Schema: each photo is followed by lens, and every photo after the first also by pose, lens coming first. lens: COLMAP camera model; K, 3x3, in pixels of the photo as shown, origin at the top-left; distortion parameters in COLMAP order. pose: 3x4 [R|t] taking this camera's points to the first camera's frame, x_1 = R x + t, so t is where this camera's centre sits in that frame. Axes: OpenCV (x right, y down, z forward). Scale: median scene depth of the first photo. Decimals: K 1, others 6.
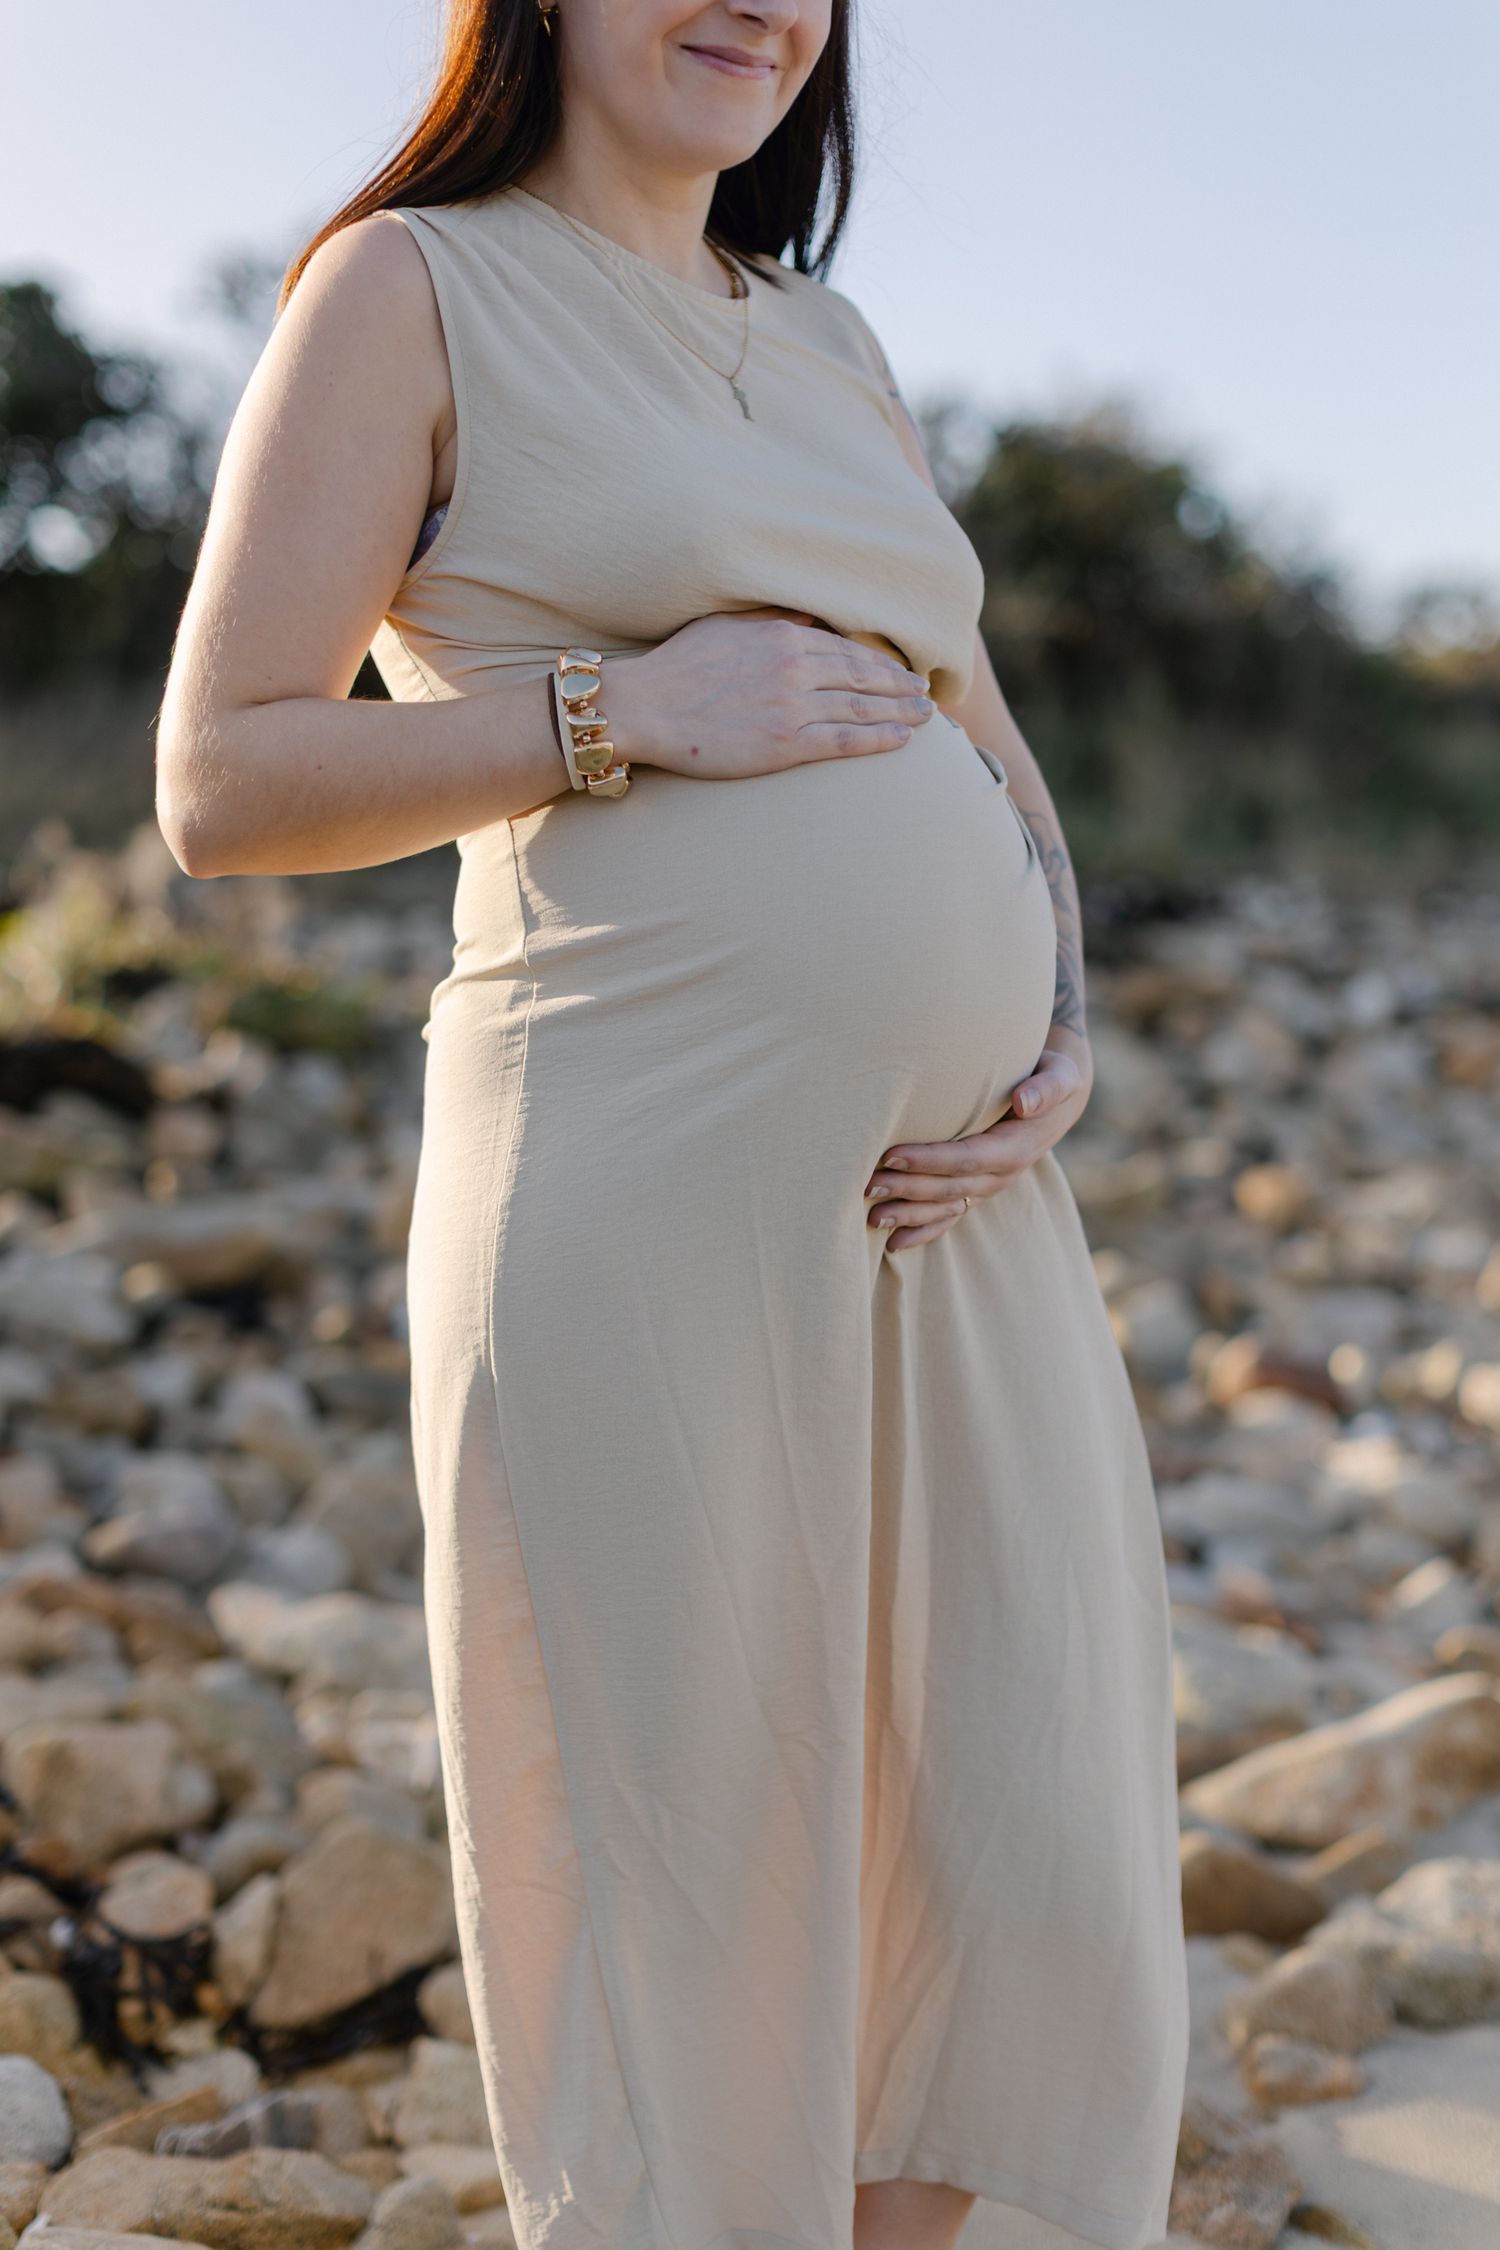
lens RADIAL K [[3181.4, 0, 750.0], [0, 3181.4, 1125.0], [0, 0, 1]] dist [0.016997, 0.168485]
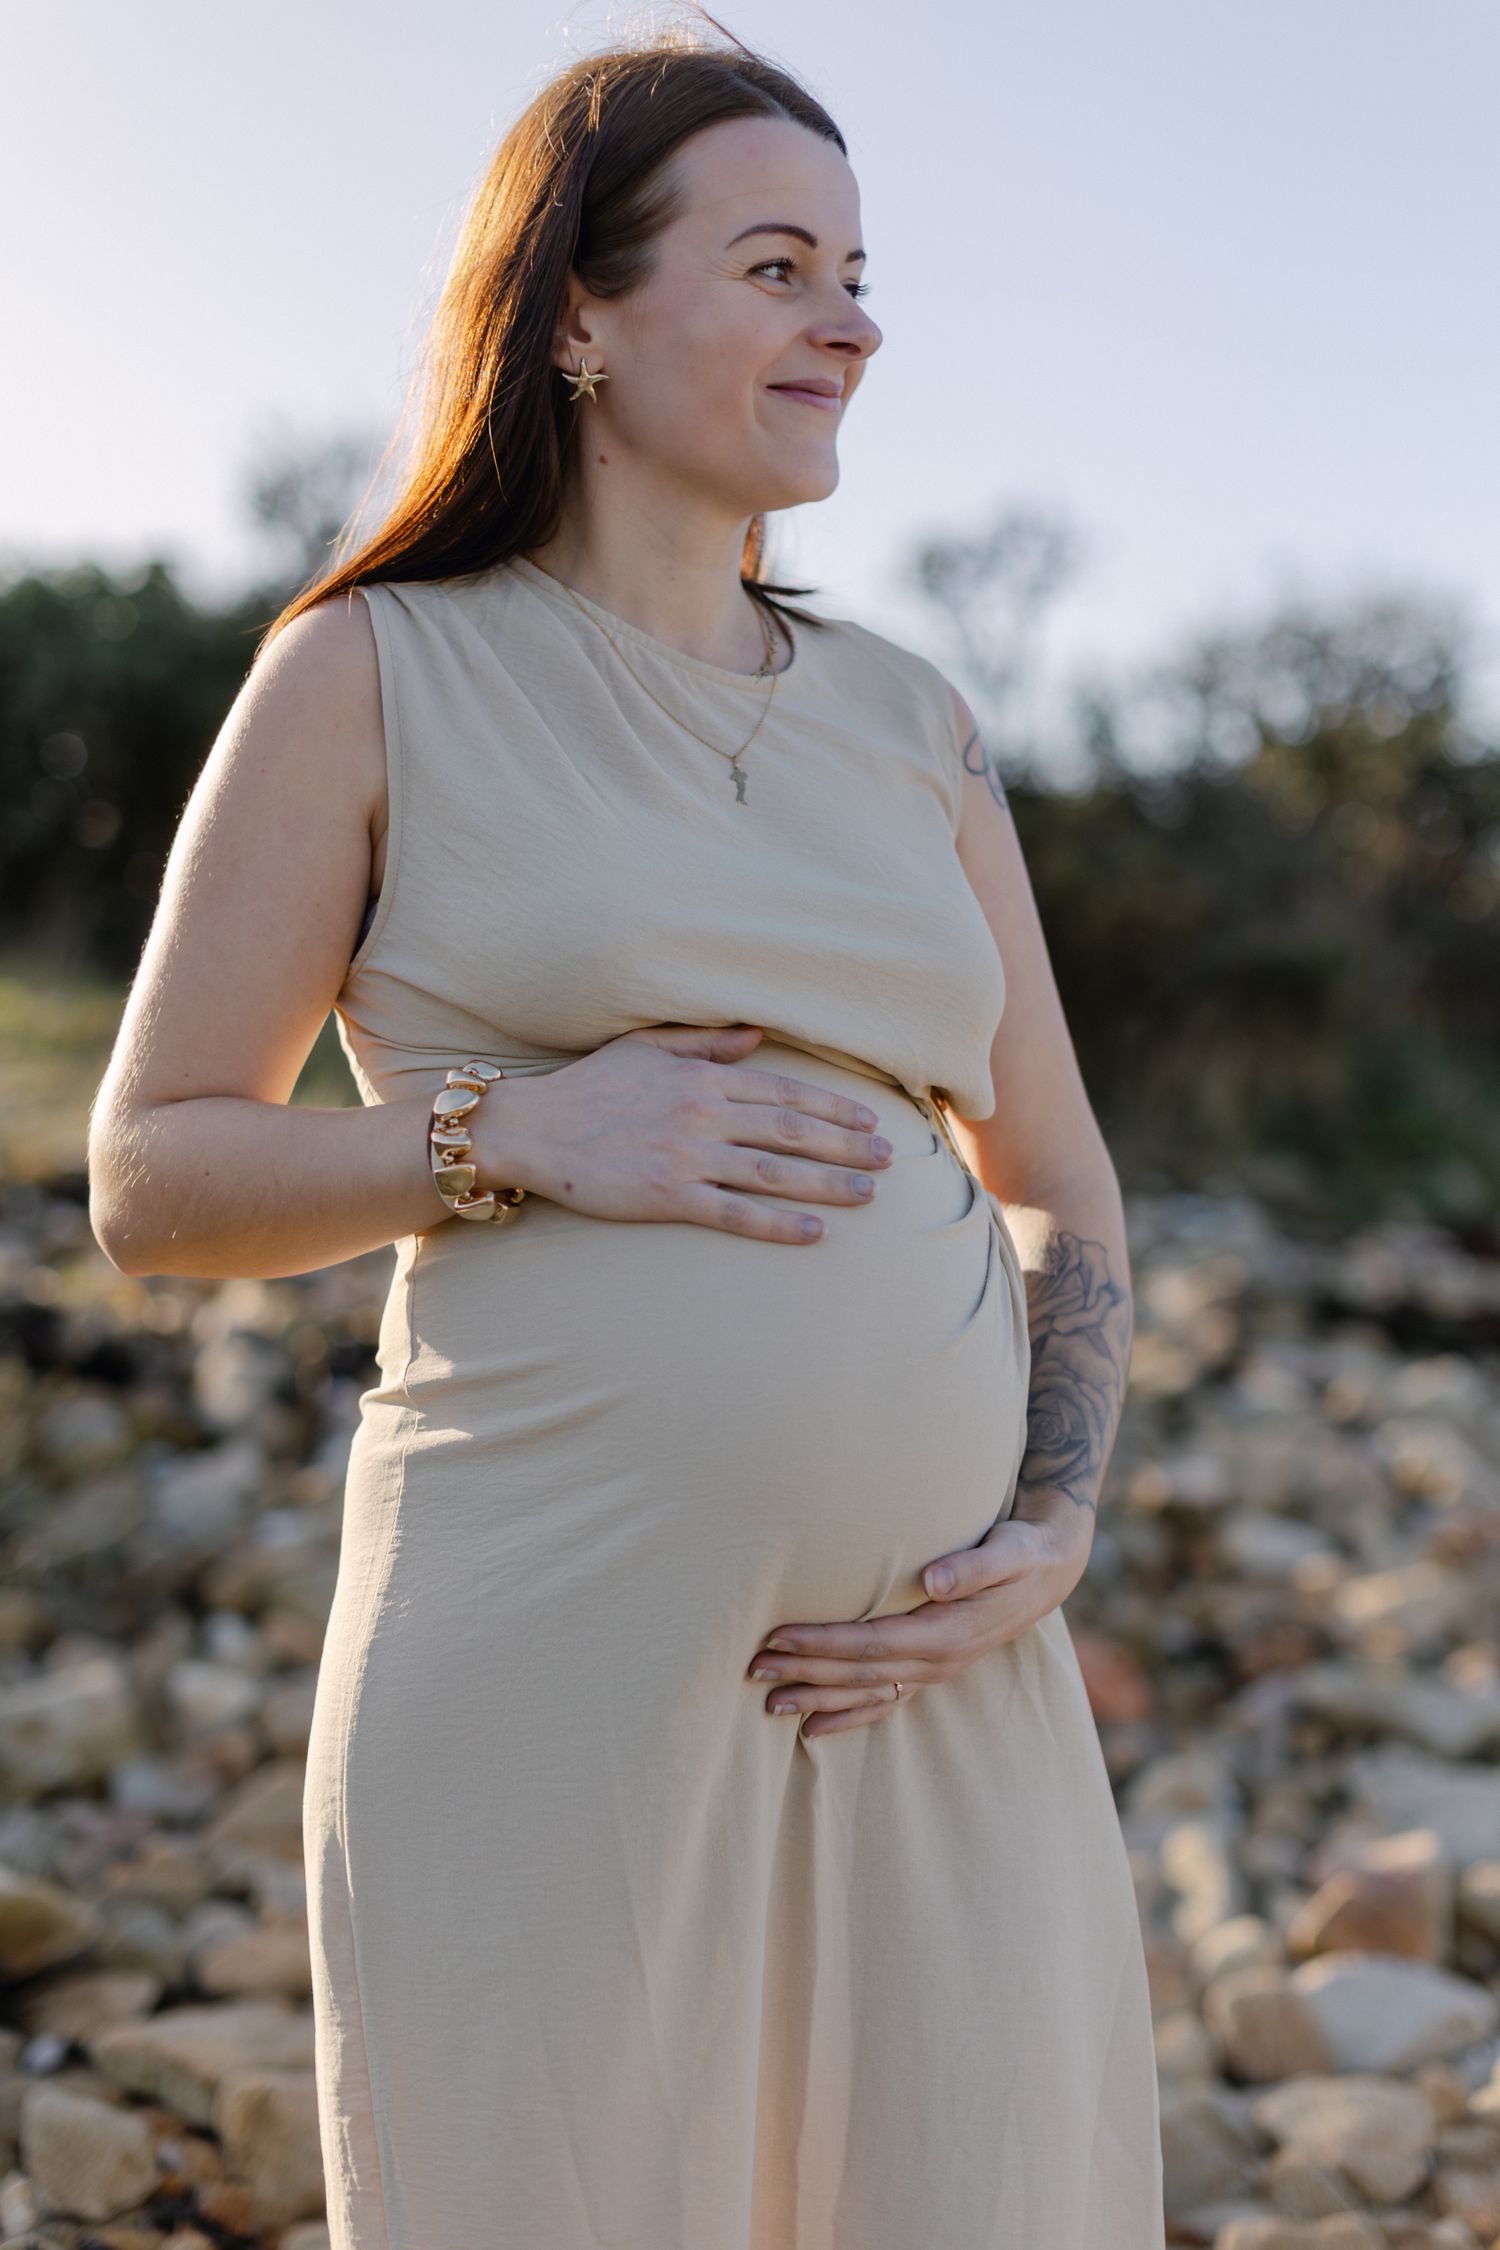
lens RADIAL K [[3181.4, 0, 750.0], [0, 3181.4, 1125.0], [0, 0, 1]] dist [0.016997, 0.168485]
pose [[0.946706, 0.045879, -0.318815, 0.313697], [-0.064621, 0.996733, -0.048457, -0.088799], [0.315550, 0.066477, 0.946577, 0.143885]]
